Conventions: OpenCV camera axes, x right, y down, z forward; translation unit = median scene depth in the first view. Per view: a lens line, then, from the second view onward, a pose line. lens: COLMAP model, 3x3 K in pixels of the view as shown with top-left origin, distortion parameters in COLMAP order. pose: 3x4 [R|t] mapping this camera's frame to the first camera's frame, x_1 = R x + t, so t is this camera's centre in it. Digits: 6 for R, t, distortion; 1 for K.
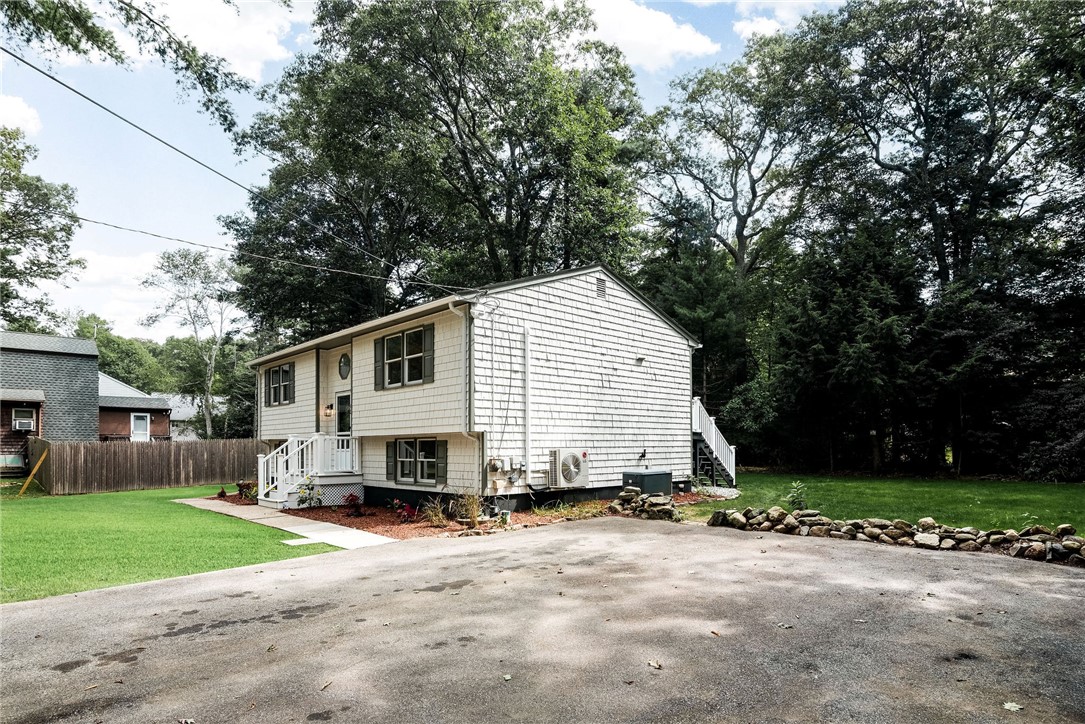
lens RADIAL K [[599.2, 0, 544.9], [0, 599.2, 417.5], [0, 0, 1]] dist [-0.032316, 0.000113]
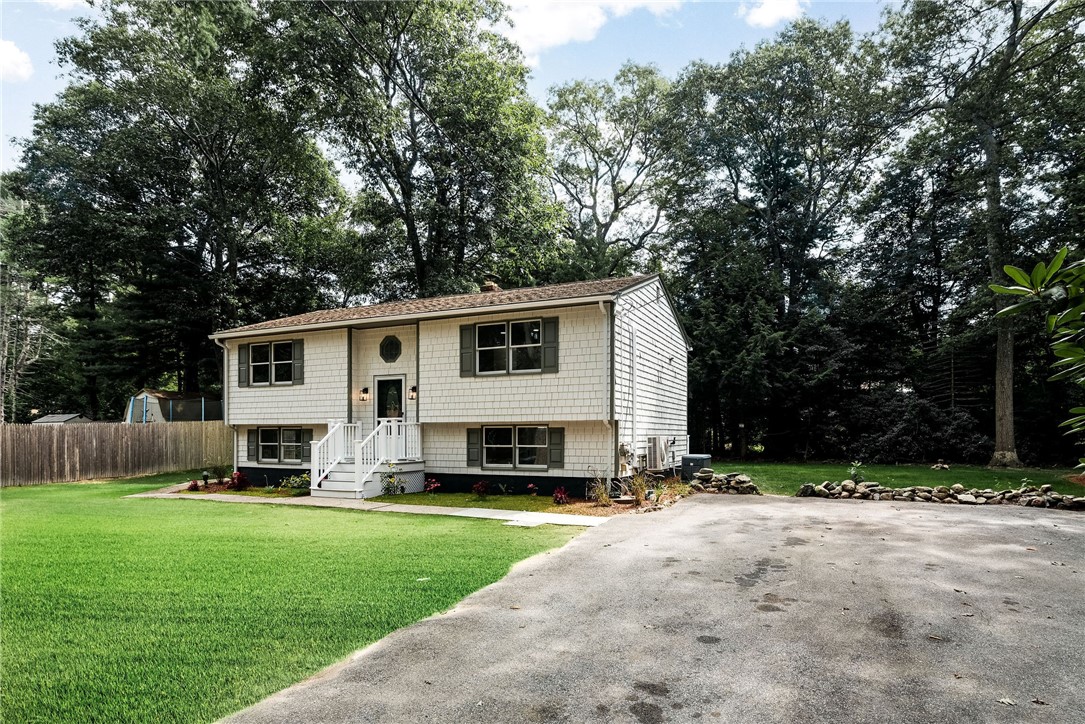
lens RADIAL K [[612.0, 0, 545.6], [0, 612.0, 420.4], [0, 0, 1]] dist [-0.024240, -0.000196]
pose [[0.924210, 0.016382, 0.381533, -0.596424], [-0.024914, 0.999538, 0.017433, 0.006922], [-0.381071, -0.025617, 0.924191, 0.002178]]
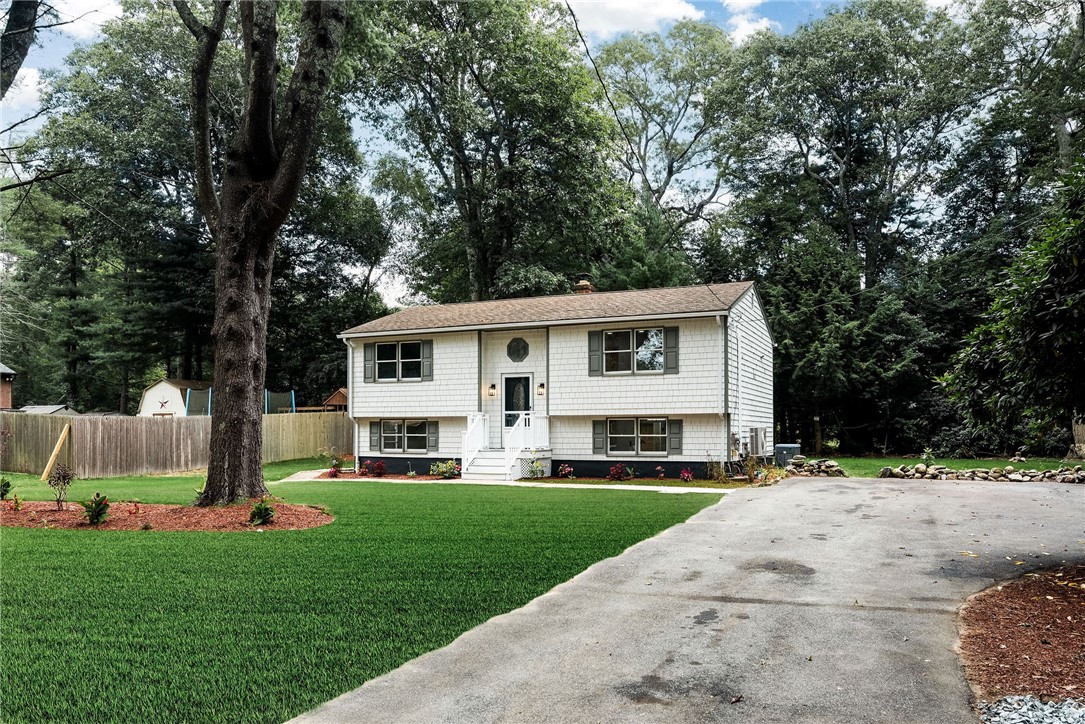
lens RADIAL K [[819.7, 0, 541.0], [0, 819.7, 392.3], [0, 0, 1]] dist [-0.057408, 0.003877]
pose [[0.922419, 0.026321, 0.385292, -1.076594], [-0.025298, 0.999650, -0.007725, 0.001460], [-0.385361, -0.002622, 0.922762, -0.464259]]
